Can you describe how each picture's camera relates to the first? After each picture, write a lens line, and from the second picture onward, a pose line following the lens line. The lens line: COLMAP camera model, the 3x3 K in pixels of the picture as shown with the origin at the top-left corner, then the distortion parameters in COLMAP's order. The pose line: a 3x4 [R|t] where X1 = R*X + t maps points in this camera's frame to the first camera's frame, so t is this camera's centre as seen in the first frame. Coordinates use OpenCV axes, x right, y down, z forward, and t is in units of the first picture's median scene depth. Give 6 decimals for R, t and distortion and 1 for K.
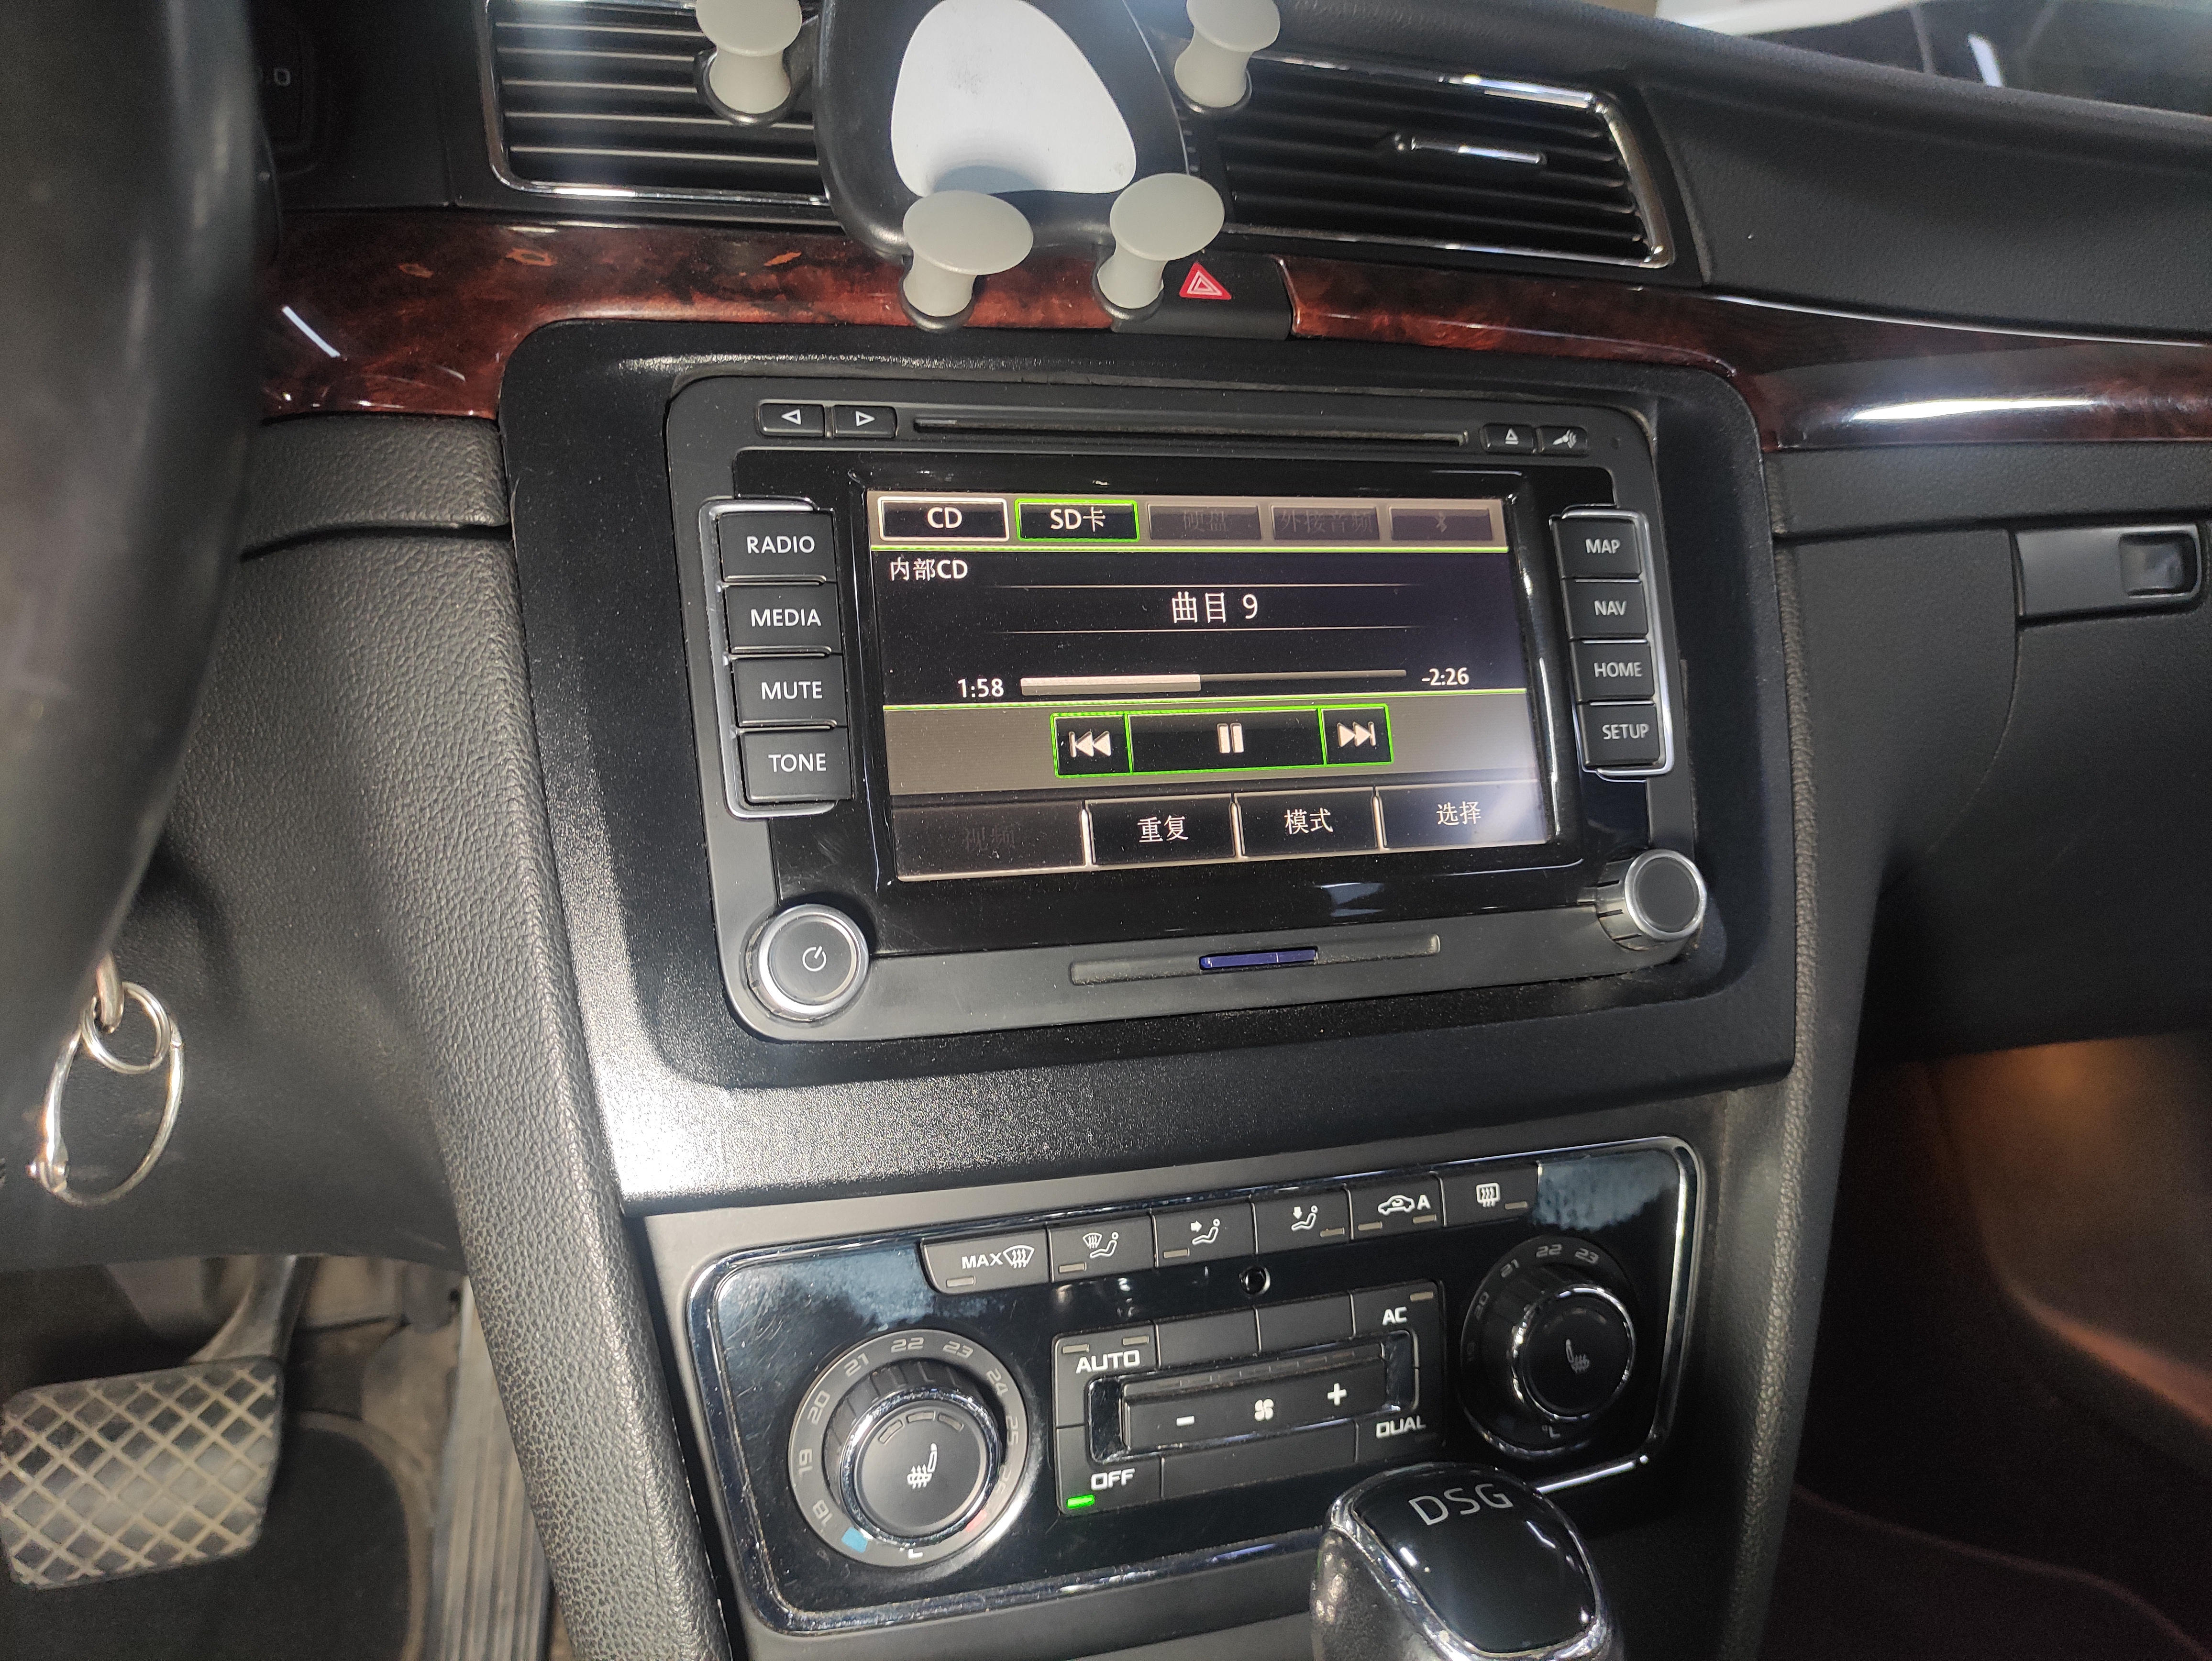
lens RADIAL K [[1674.2, 0, 1103.0], [0, 1674.2, 813.7], [0, 0, 1]] dist [0.023605, -0.012347]
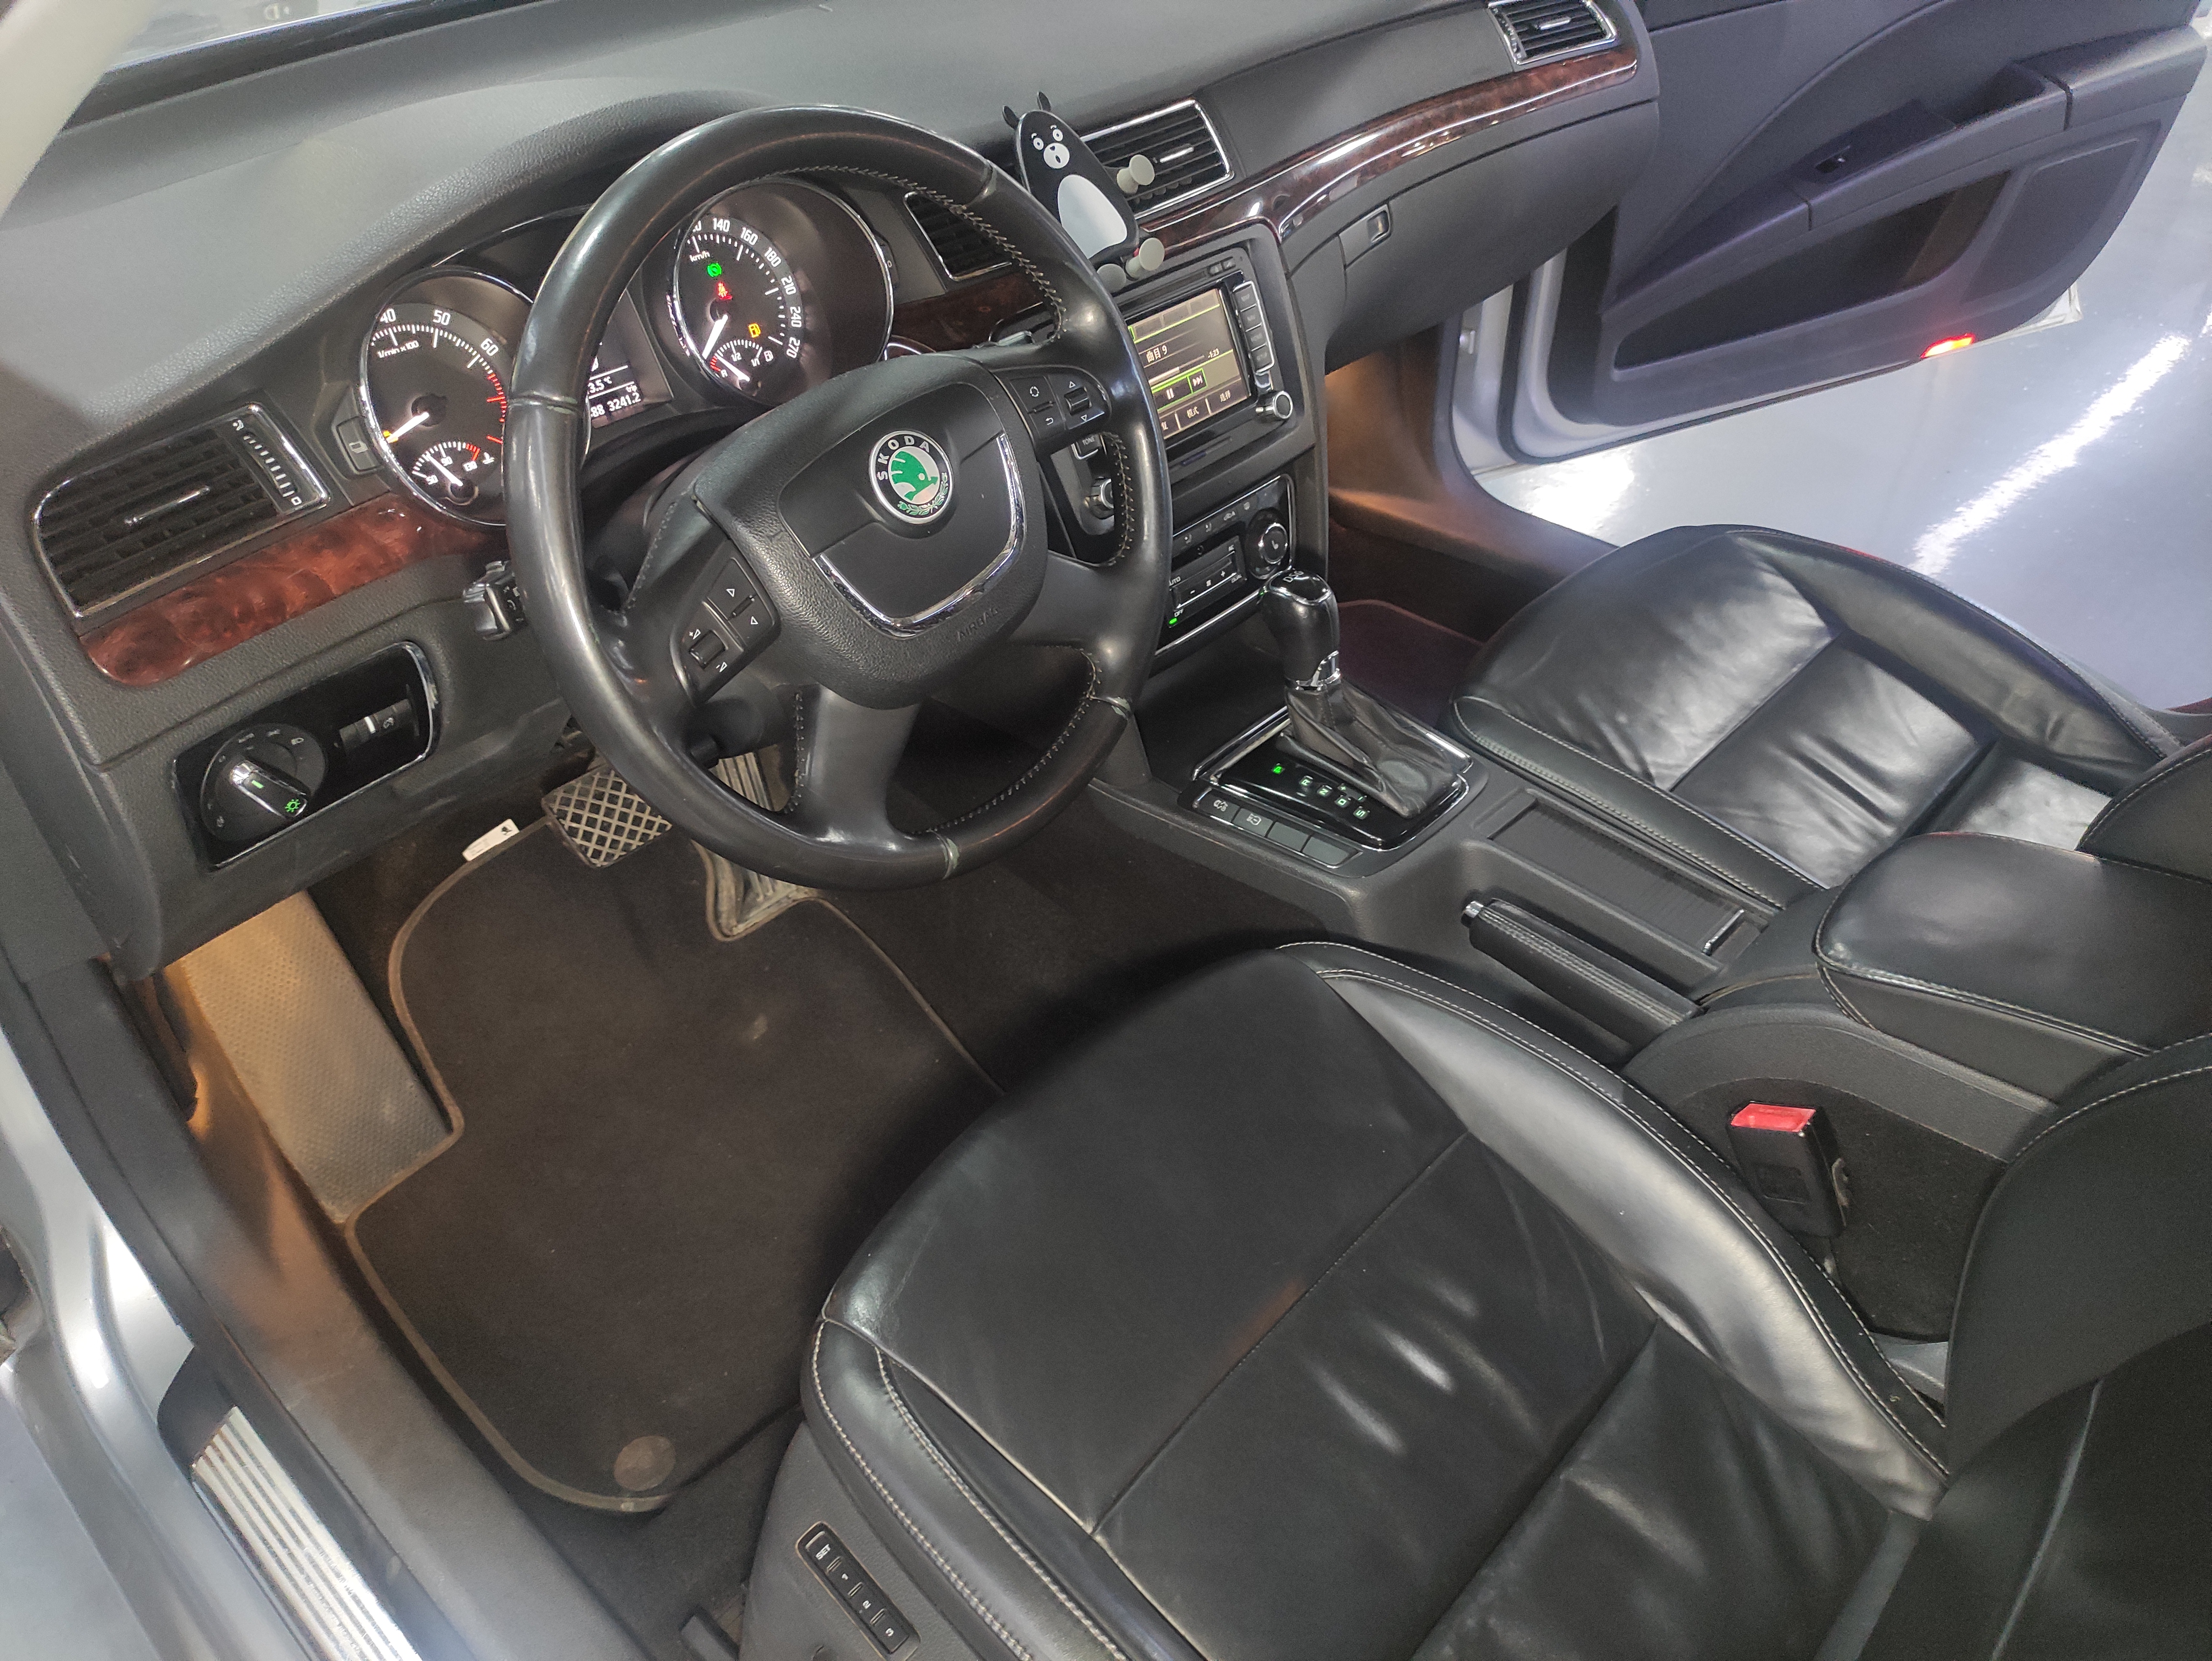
lens RADIAL K [[1639.6, 0, 1110.4], [0, 1639.6, 814.4], [0, 0, 1]] dist [0.036748, -0.011623]
pose [[0.874704, -0.339175, 0.346199, -1.446949], [0.177271, 0.888718, 0.422795, -0.706905], [-0.451075, -0.308450, 0.837491, -1.940653]]
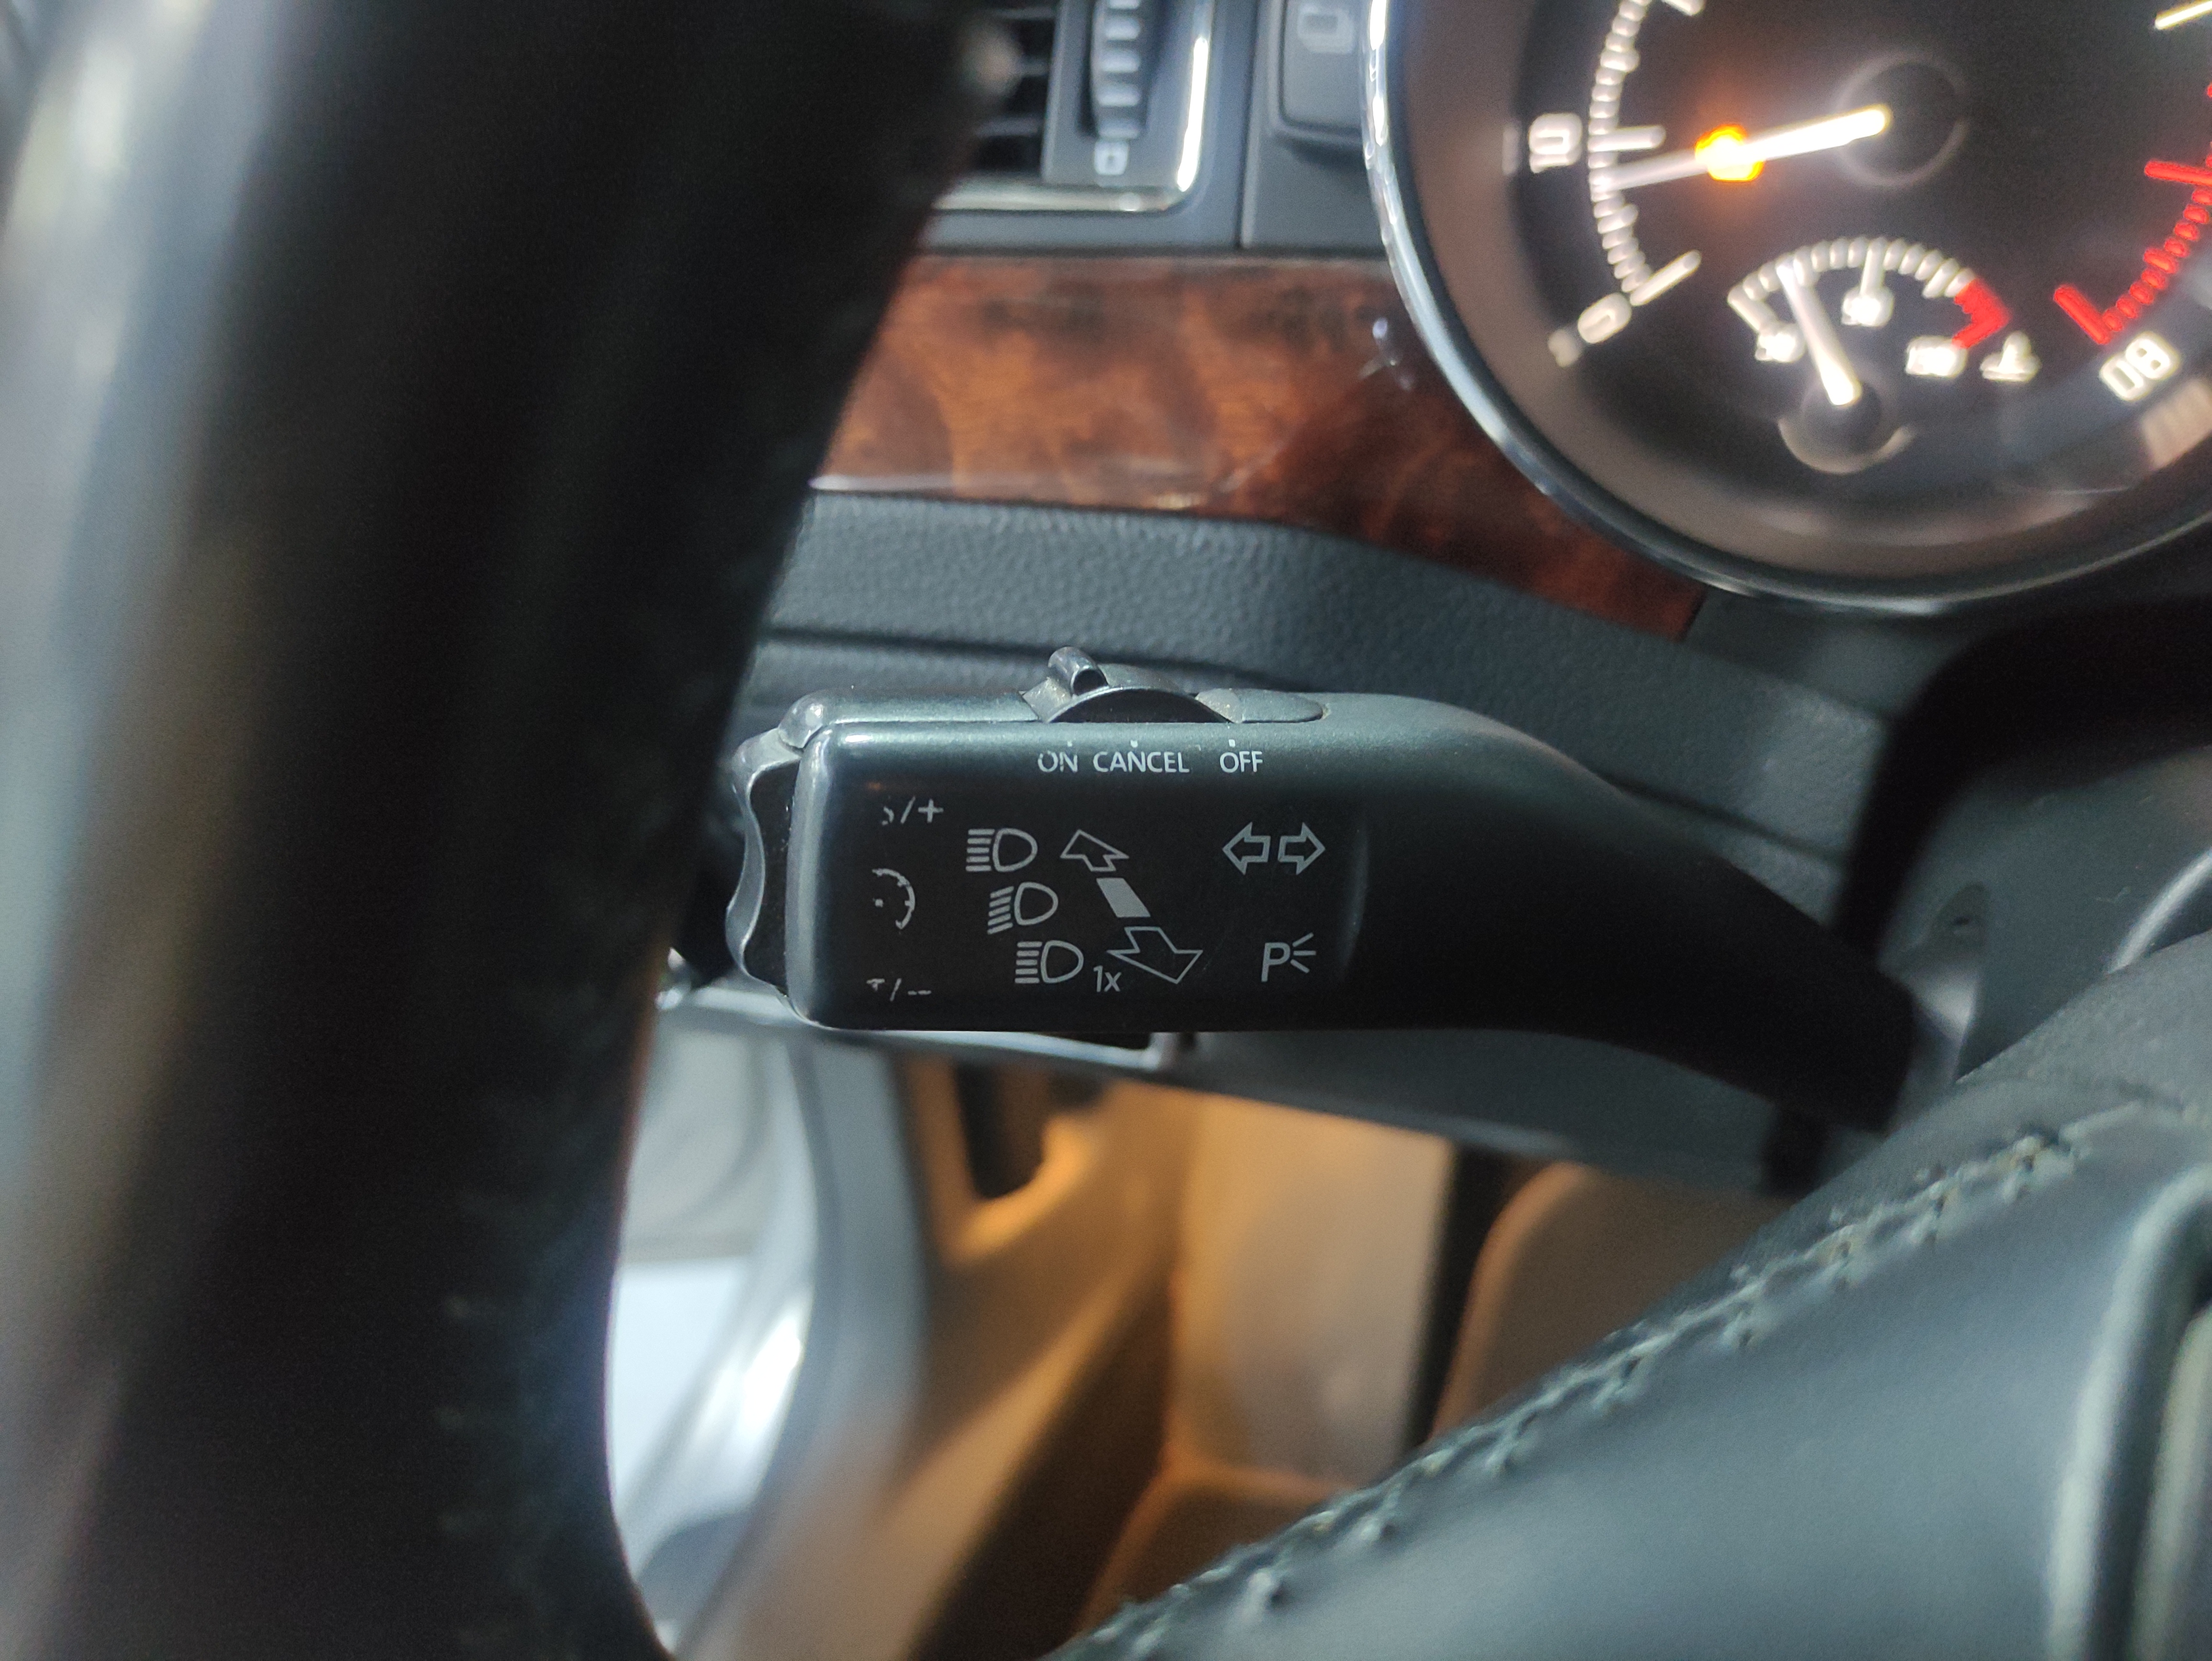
lens RADIAL K [[1722.9, 0, 1109.9], [0, 1722.9, 787.7], [0, 0, 1]] dist [0.044443, -0.099672]
pose [[0.787349, 0.289859, -0.544117, -1.048424], [-0.082528, 0.924190, 0.372909, -0.344501], [0.610959, -0.248704, 0.751582, 0.068584]]
